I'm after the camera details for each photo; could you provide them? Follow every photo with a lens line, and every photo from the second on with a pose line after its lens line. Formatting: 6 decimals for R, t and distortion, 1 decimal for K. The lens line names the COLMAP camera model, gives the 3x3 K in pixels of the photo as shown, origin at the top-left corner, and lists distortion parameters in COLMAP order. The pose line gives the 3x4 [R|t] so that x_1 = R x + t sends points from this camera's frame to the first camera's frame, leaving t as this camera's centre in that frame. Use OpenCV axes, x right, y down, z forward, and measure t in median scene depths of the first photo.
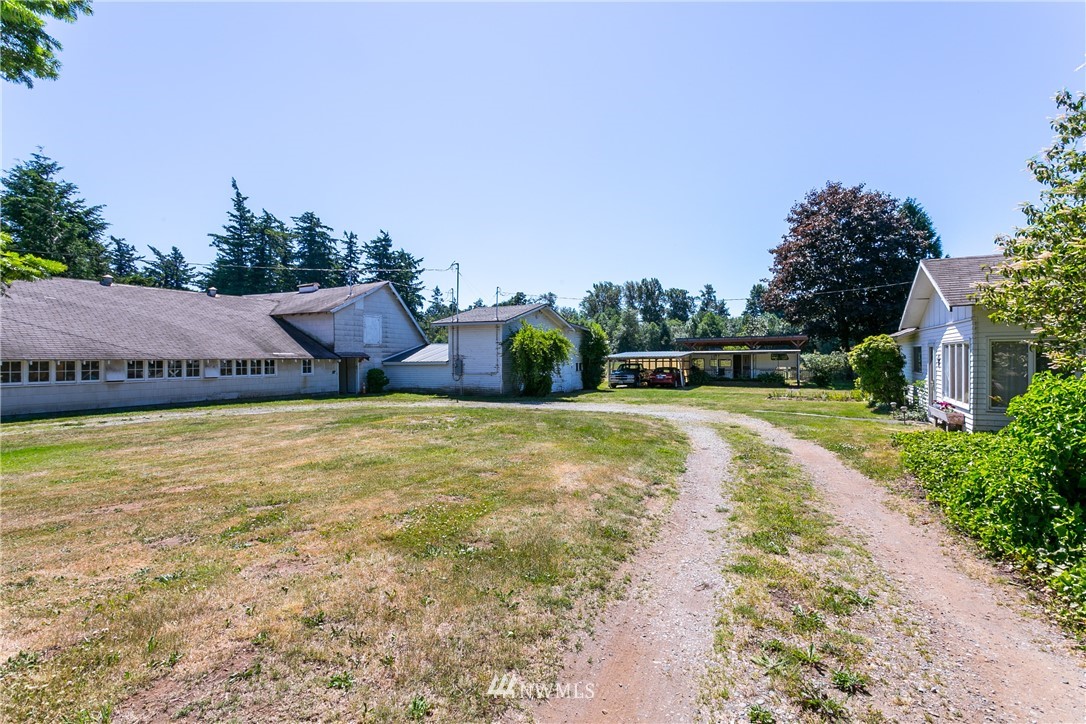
lens RADIAL K [[522.6, 0, 541.1], [0, 522.6, 359.7], [0, 0, 1]] dist [0.000525, -0.000063]
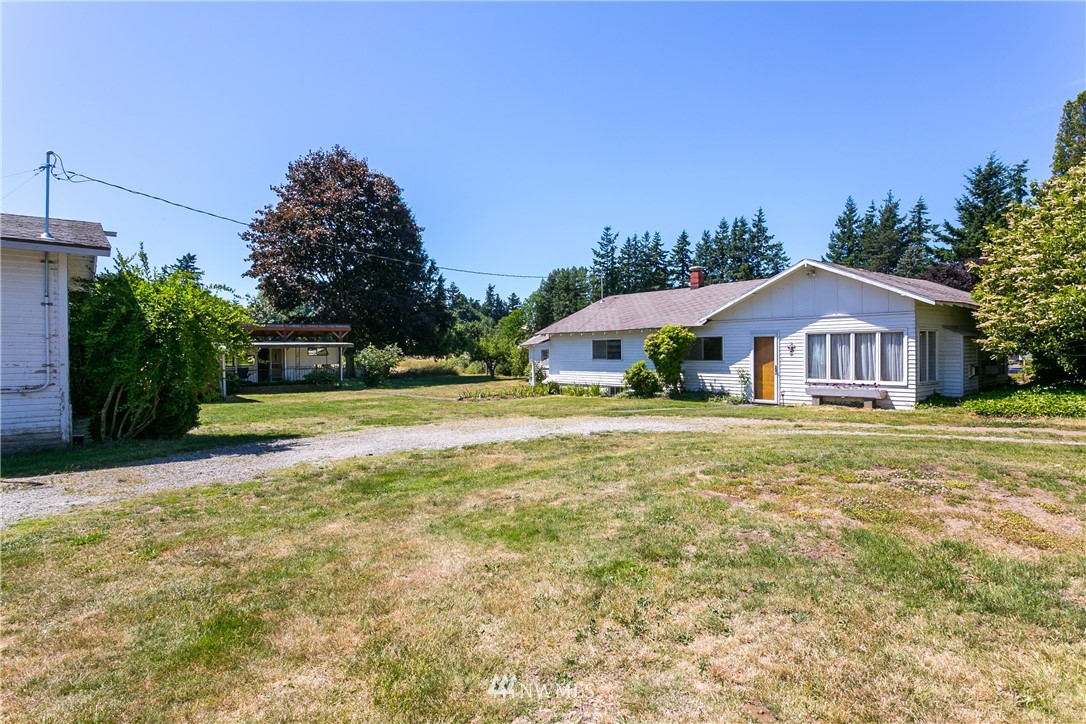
lens RADIAL K [[592.6, 0, 543.2], [0, 592.6, 359.7], [0, 0, 1]] dist [-0.007974, -0.000182]
pose [[0.405264, -0.009375, 0.914152, -0.060683], [0.010786, 0.999927, 0.005473, 0.001496], [-0.914136, 0.007642, 0.405335, 0.098172]]
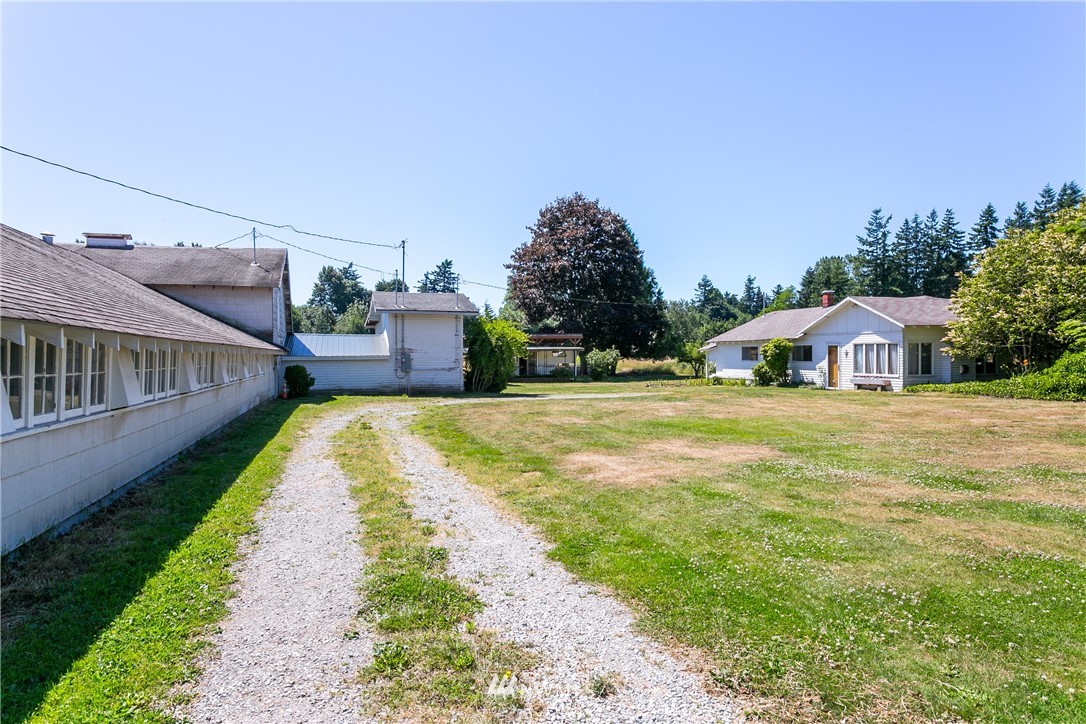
lens RADIAL K [[707.3, 0, 543.7], [0, 707.3, 359.6], [0, 0, 1]] dist [-0.001312, -0.000175]
pose [[0.721391, -0.000498, 0.692527, -0.157497], [0.003169, 0.999992, -0.002582, 0.002649], [-0.692520, 0.004058, 0.721387, 0.000686]]
